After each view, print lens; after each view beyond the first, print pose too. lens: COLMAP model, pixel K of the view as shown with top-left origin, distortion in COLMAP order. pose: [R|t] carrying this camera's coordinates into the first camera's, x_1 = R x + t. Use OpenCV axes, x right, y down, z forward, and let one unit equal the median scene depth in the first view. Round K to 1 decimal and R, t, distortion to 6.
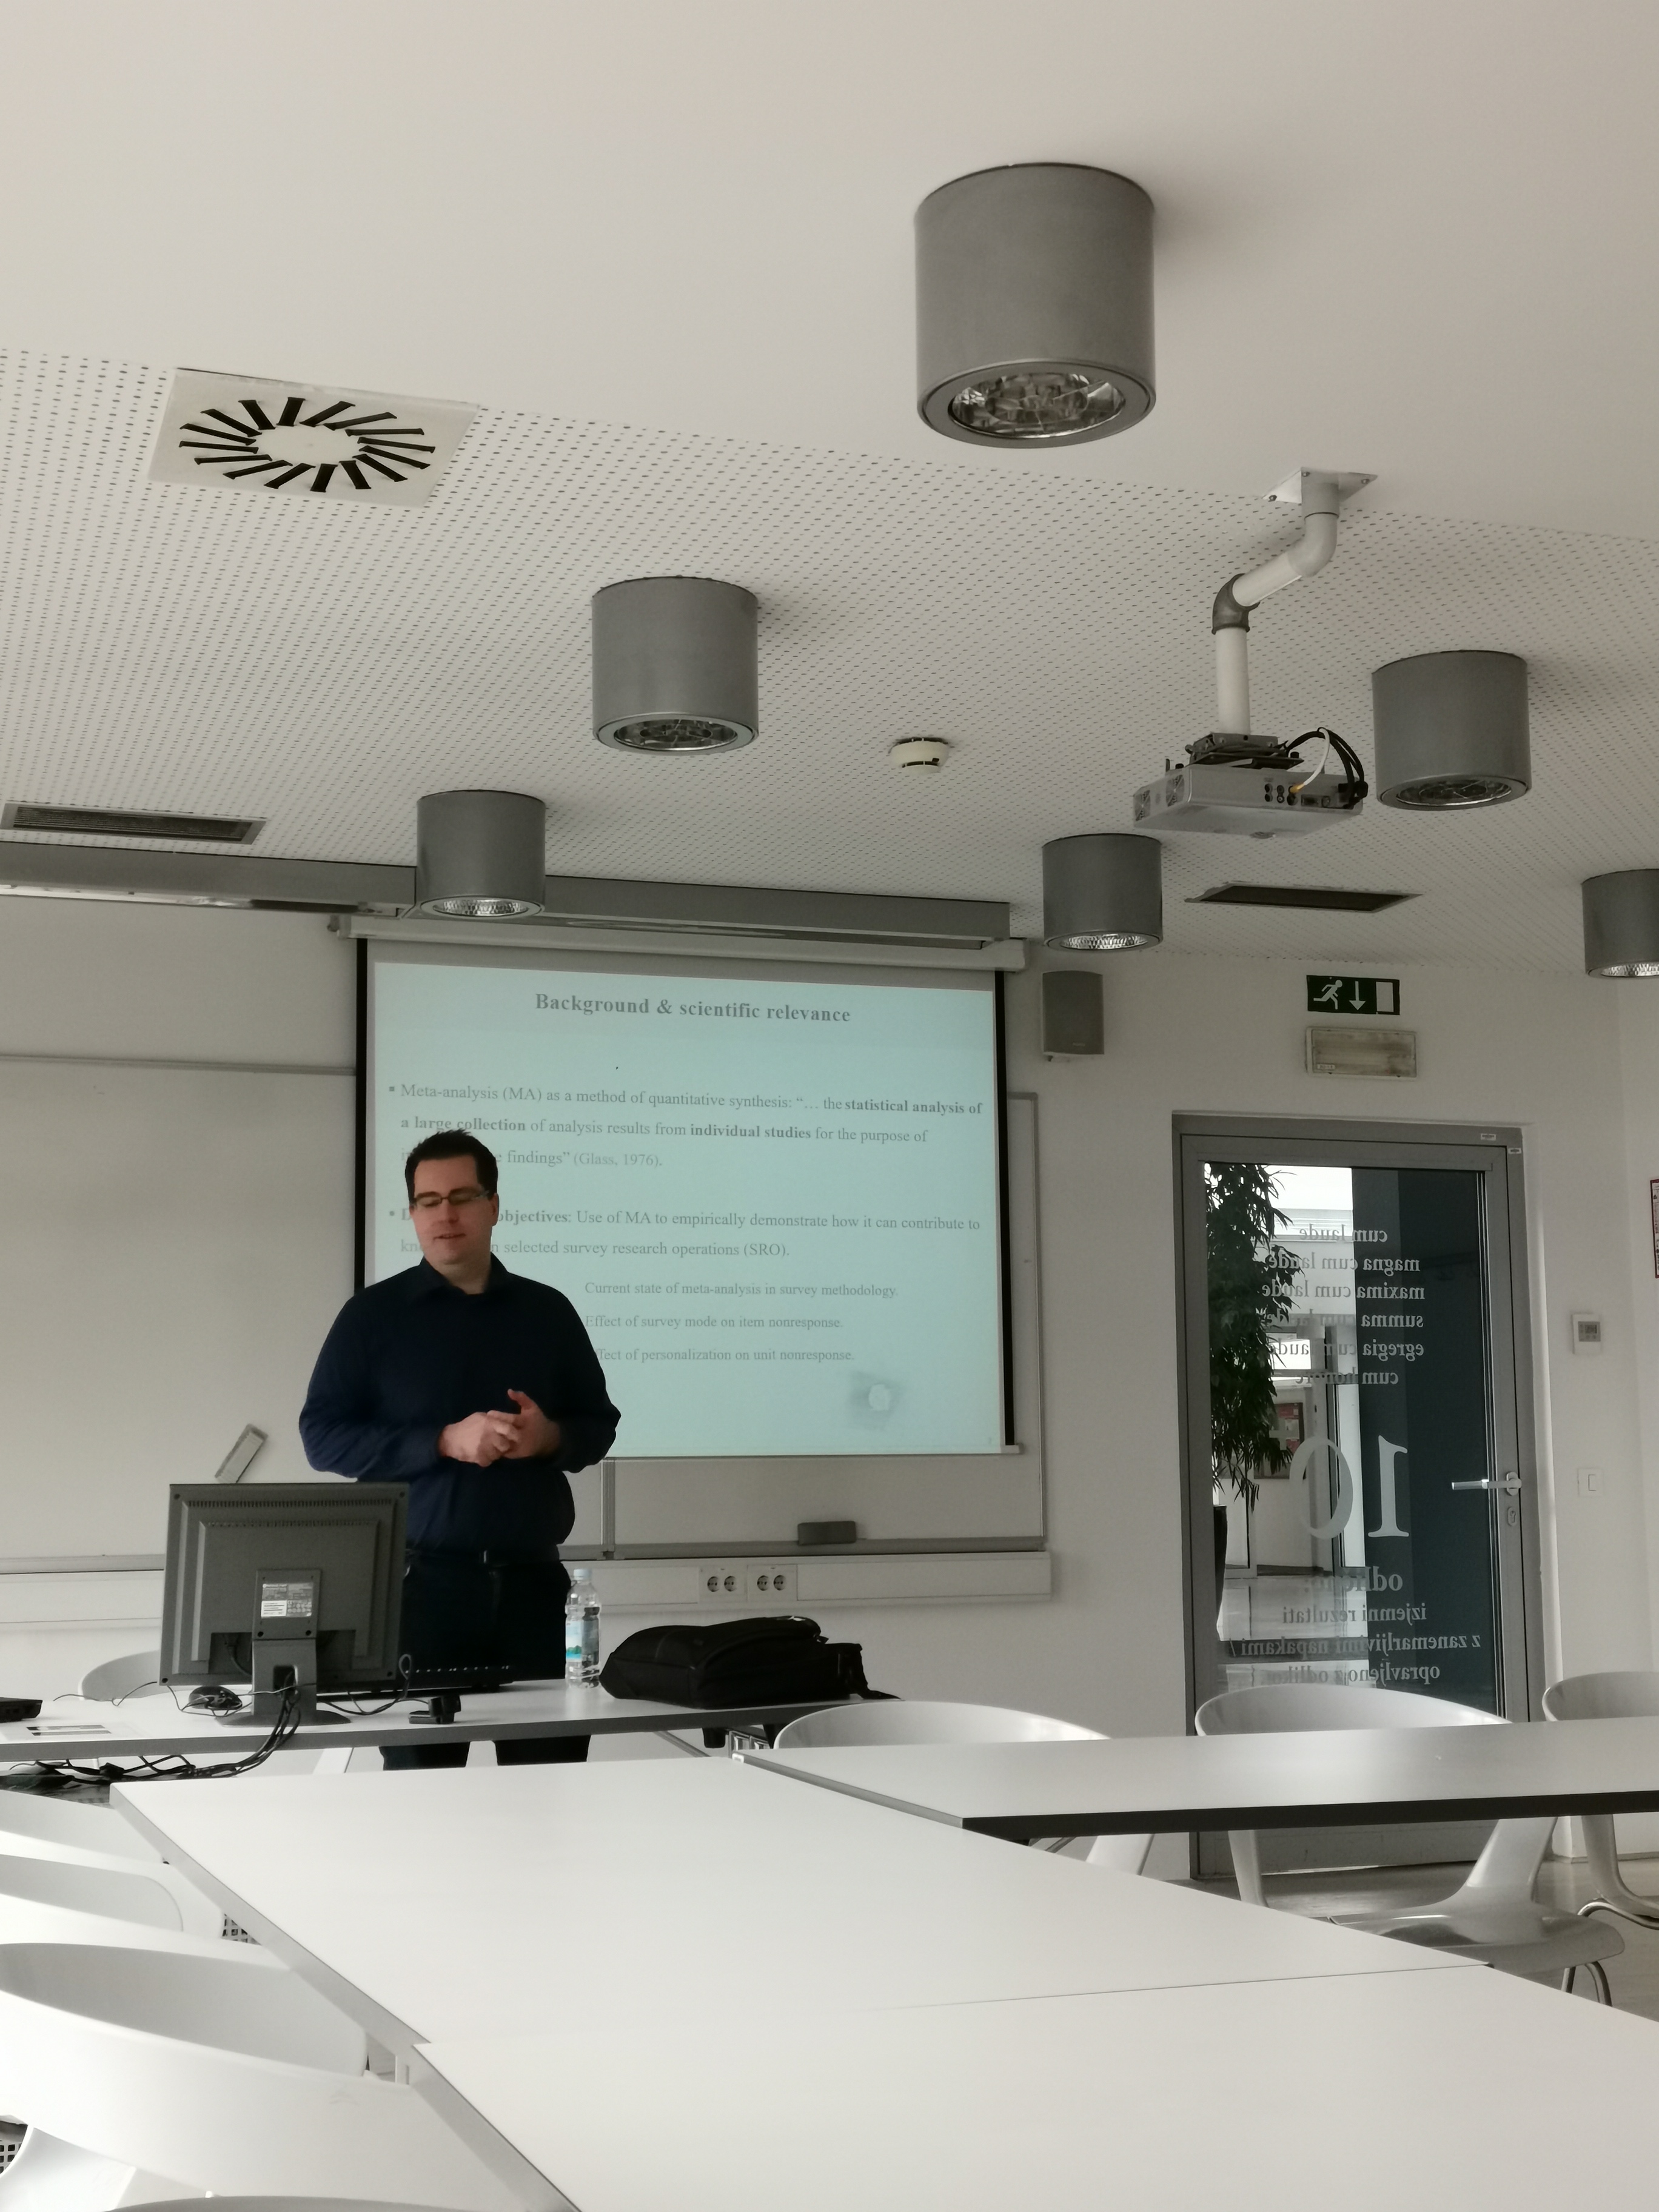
lens RADIAL K [[2807.8, 0, 833.2], [0, 2807.8, 1100.4], [0, 0, 1]] dist [0.027922, 0.000000]
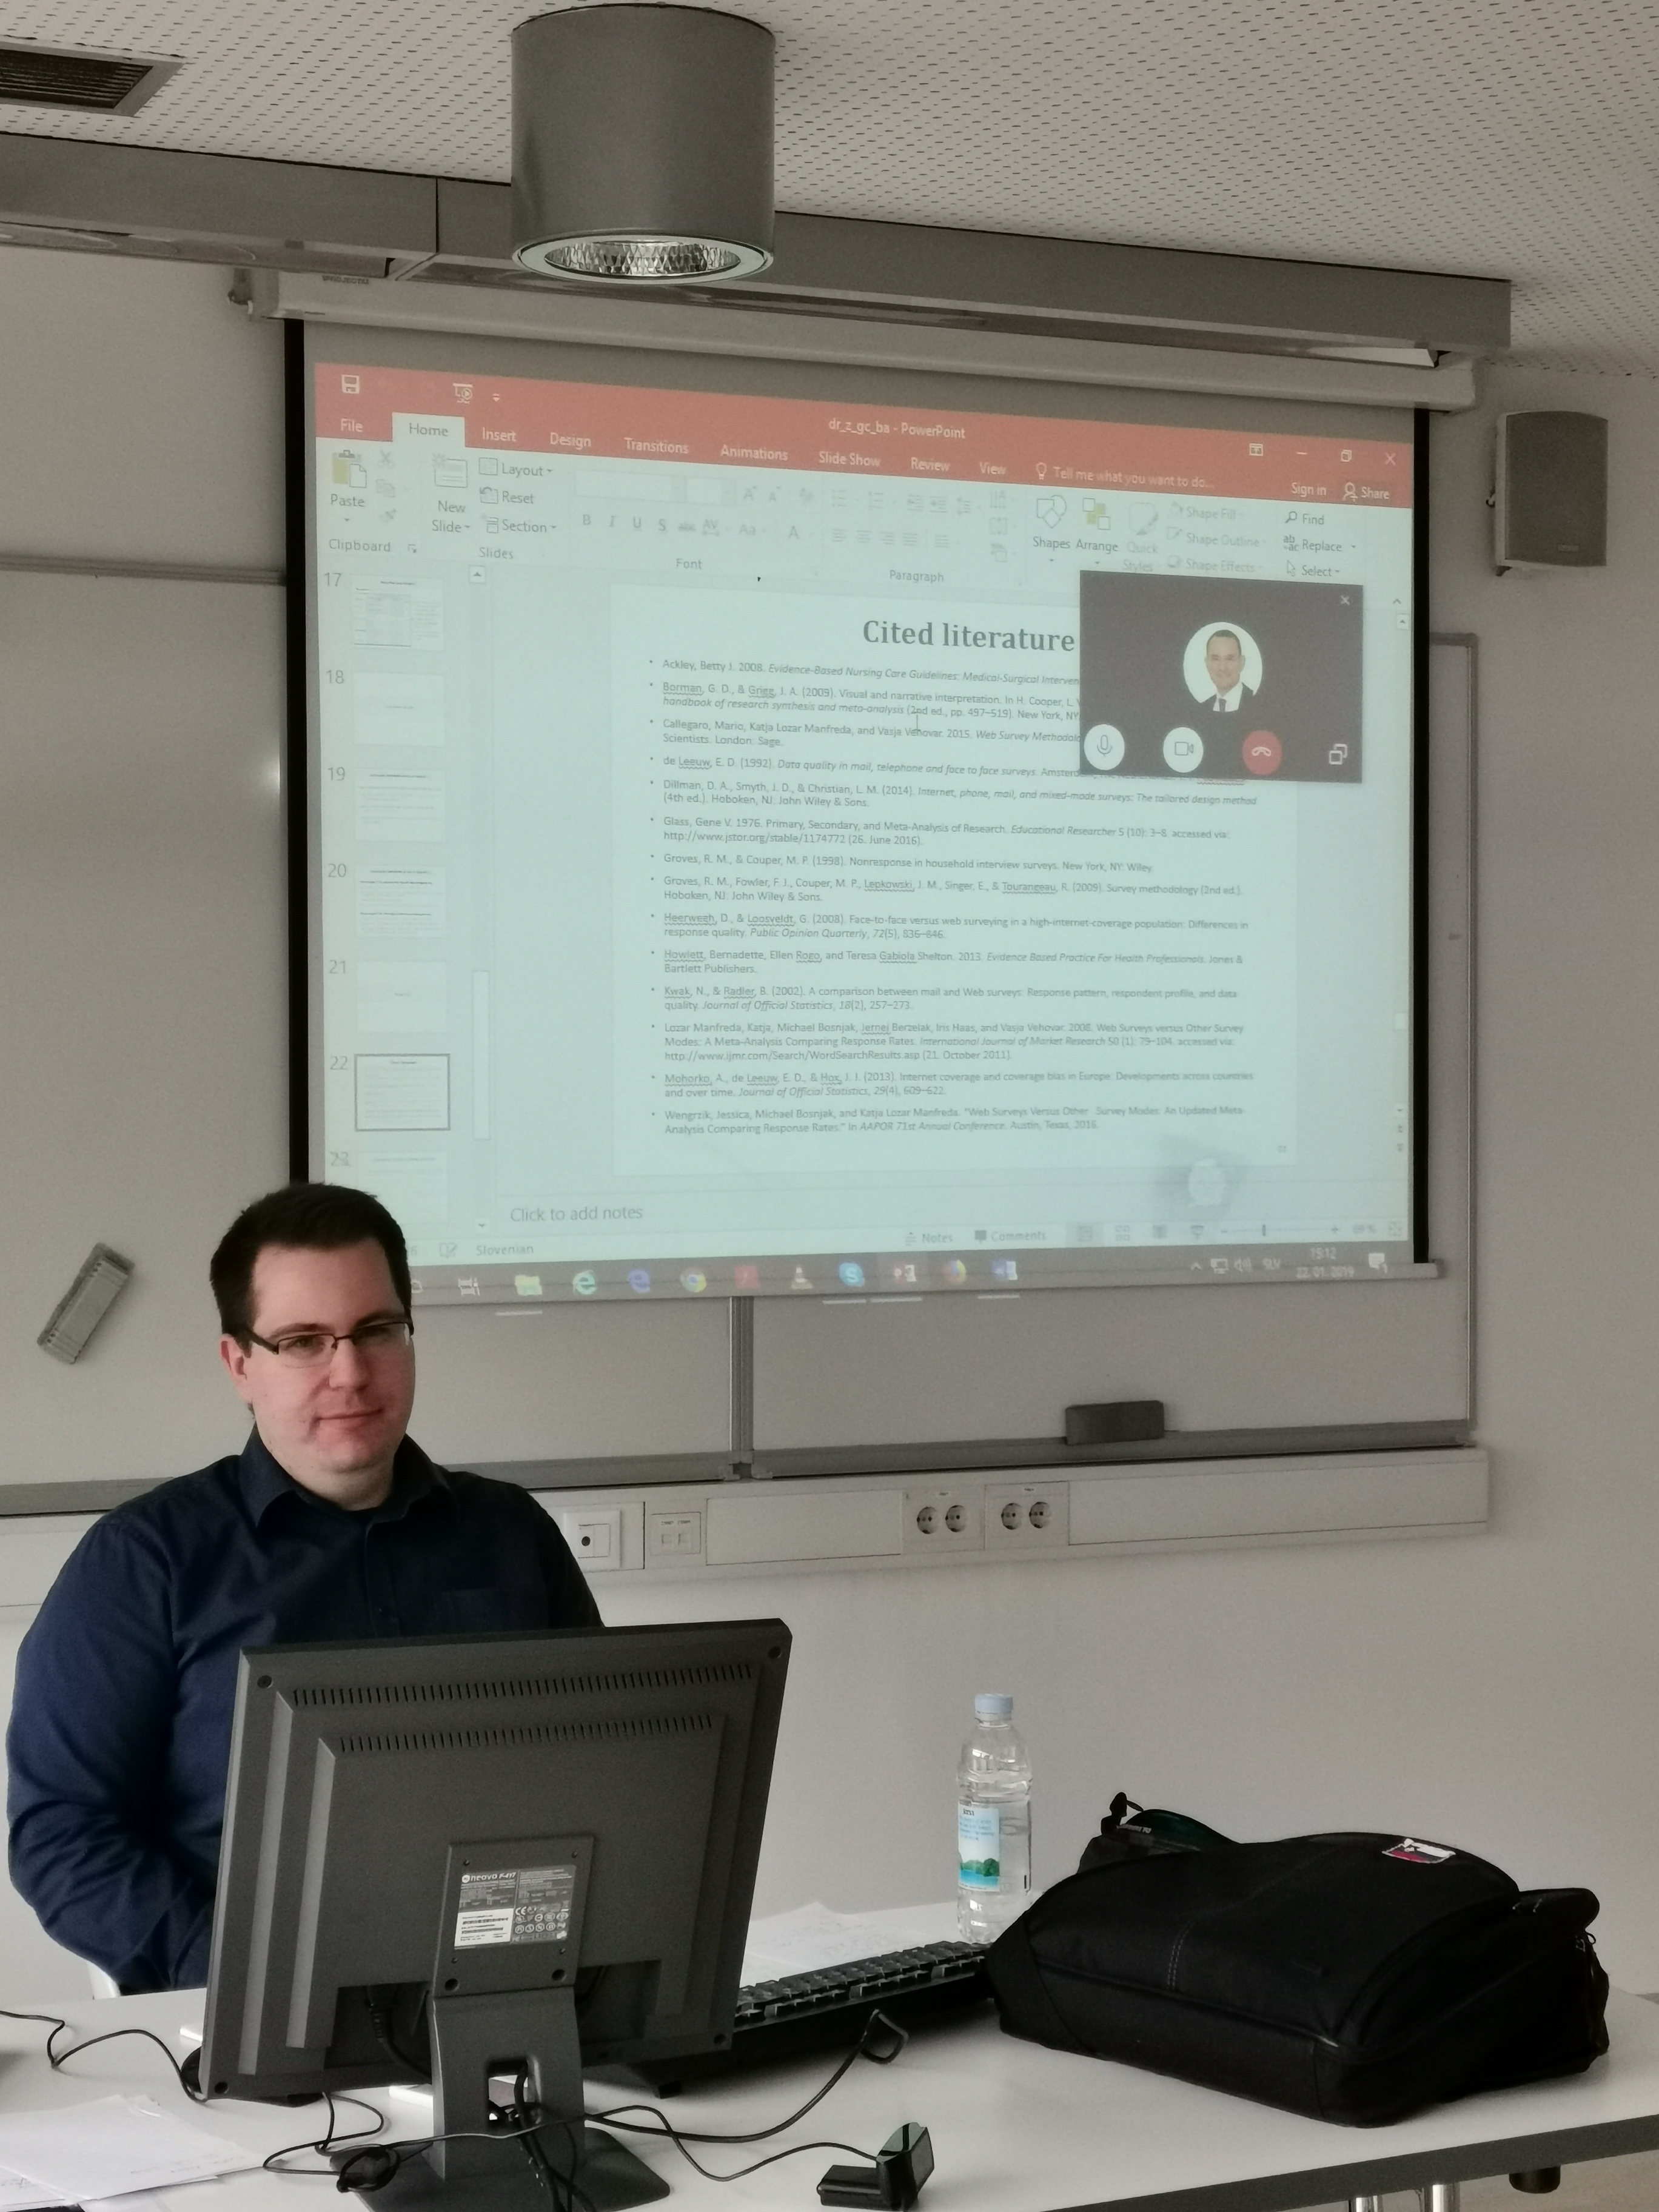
lens RADIAL K [[3730.6, 0, 827.5], [0, 3730.6, 1110.8], [0, 0, 1]] dist [0.030927, 0.000000]
pose [[0.997297, 0.011235, 0.072611, -0.117794], [-0.021579, 0.989447, 0.143282, -0.013603], [-0.070235, -0.144461, 0.987015, 0.286516]]
